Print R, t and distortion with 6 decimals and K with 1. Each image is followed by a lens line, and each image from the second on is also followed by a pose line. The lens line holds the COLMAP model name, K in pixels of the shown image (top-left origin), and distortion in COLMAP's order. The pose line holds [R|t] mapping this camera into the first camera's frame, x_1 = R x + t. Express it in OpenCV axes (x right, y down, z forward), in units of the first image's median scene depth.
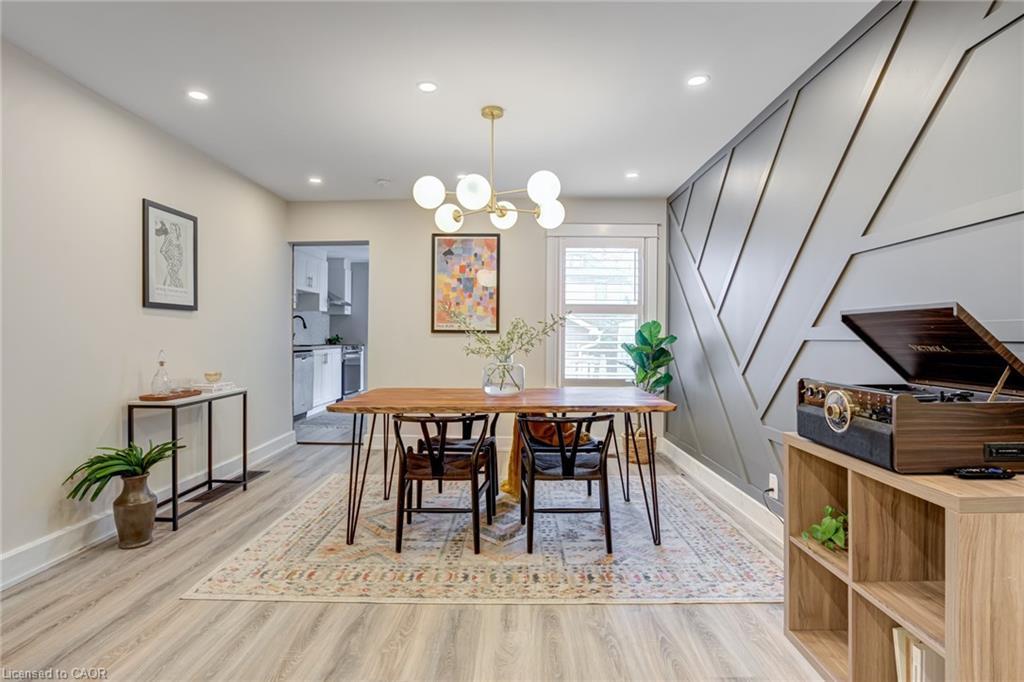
lens RADIAL K [[512.0, 0, 507.6], [0, 512.0, 339.3], [0, 0, 1]] dist [-0.025059, 0.010541]
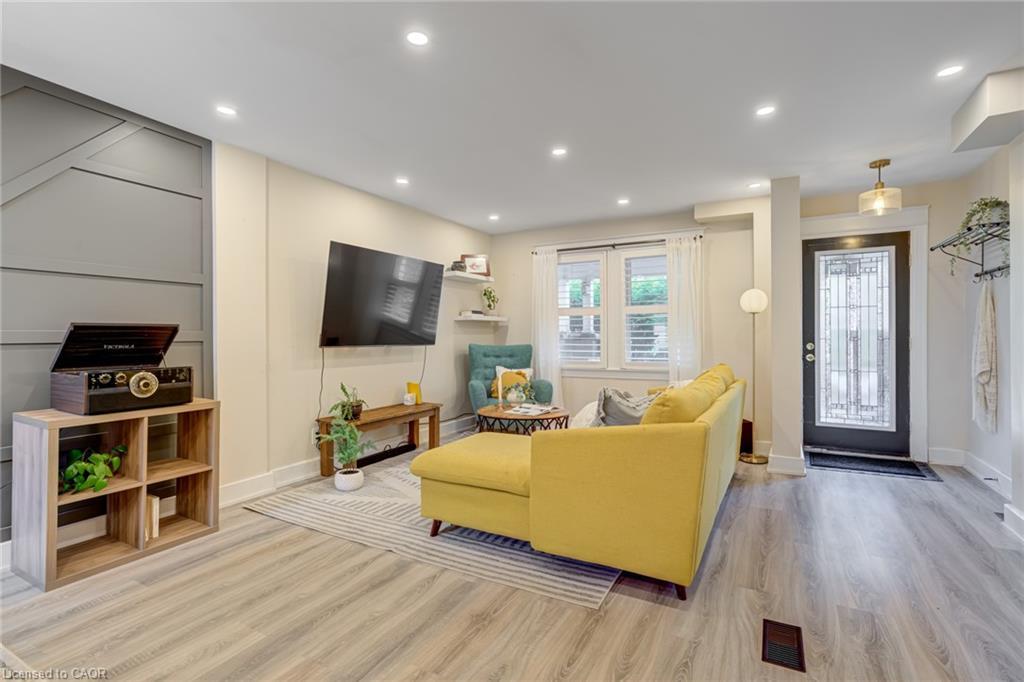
lens RADIAL K [[493.5, 0, 514.2], [0, 493.5, 334.4], [0, 0, 1]] dist [-0.014271, 0.018474]
pose [[-0.893727, -0.001254, 0.448610, -0.566931], [0.002516, 0.999966, 0.007806, -0.016362], [-0.448605, 0.008105, -0.893693, 0.916179]]
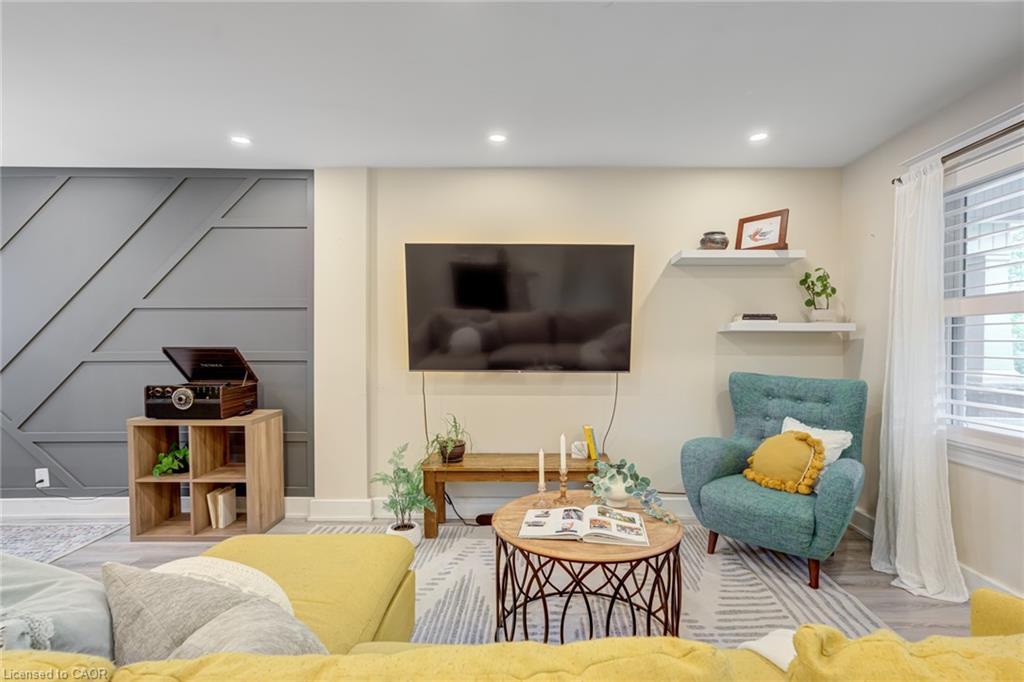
lens RADIAL K [[493.5, 0, 526.7], [0, 493.5, 350.5], [0, 0, 1]] dist [-0.014271, 0.018474]
pose [[-0.022638, -0.024714, 0.999438, -0.637757], [0.006479, 0.999670, 0.024867, -0.042674], [-0.999723, 0.007038, -0.022471, -0.154753]]
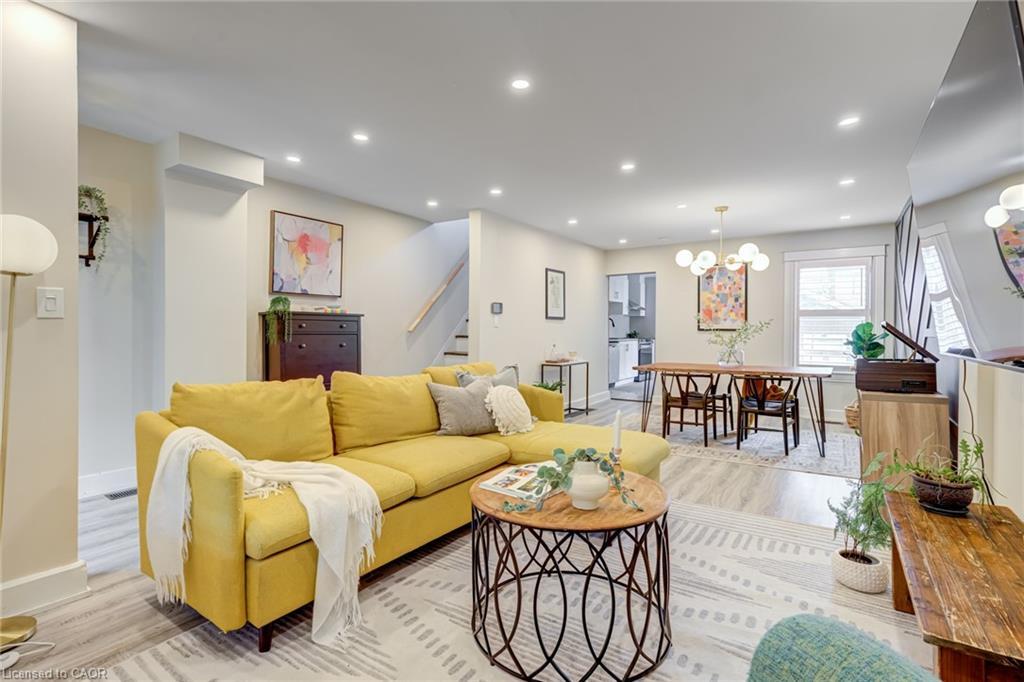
lens RADIAL K [[512.0, 0, 507.4], [0, 512.0, 330.6], [0, 0, 1]] dist [-0.025059, 0.010541]
pose [[0.845380, 0.003393, -0.534155, 0.272485], [-0.007602, 0.999955, -0.005679, -0.001062], [0.534112, 0.008862, 0.845367, -0.851939]]
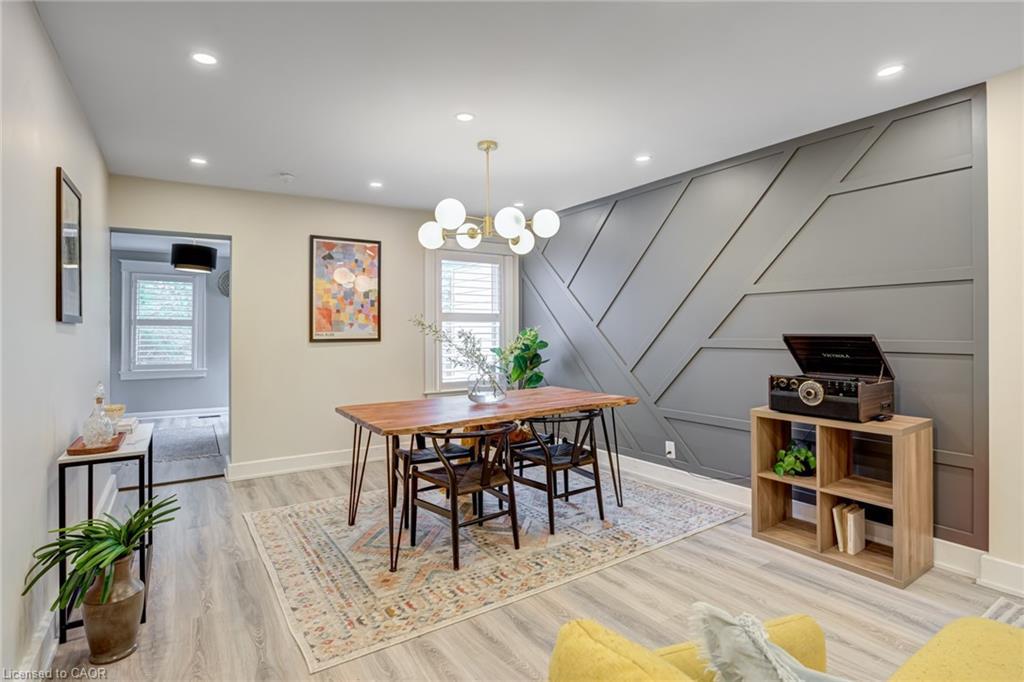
lens RADIAL K [[512.0, 0, 504.5], [0, 512.0, 328.1], [0, 0, 1]] dist [-0.025059, 0.010541]
pose [[0.823499, -0.006129, 0.567284, -0.586592], [0.013499, 0.999870, -0.008793, -0.039298], [-0.567157, 0.014898, 0.823475, 0.071580]]
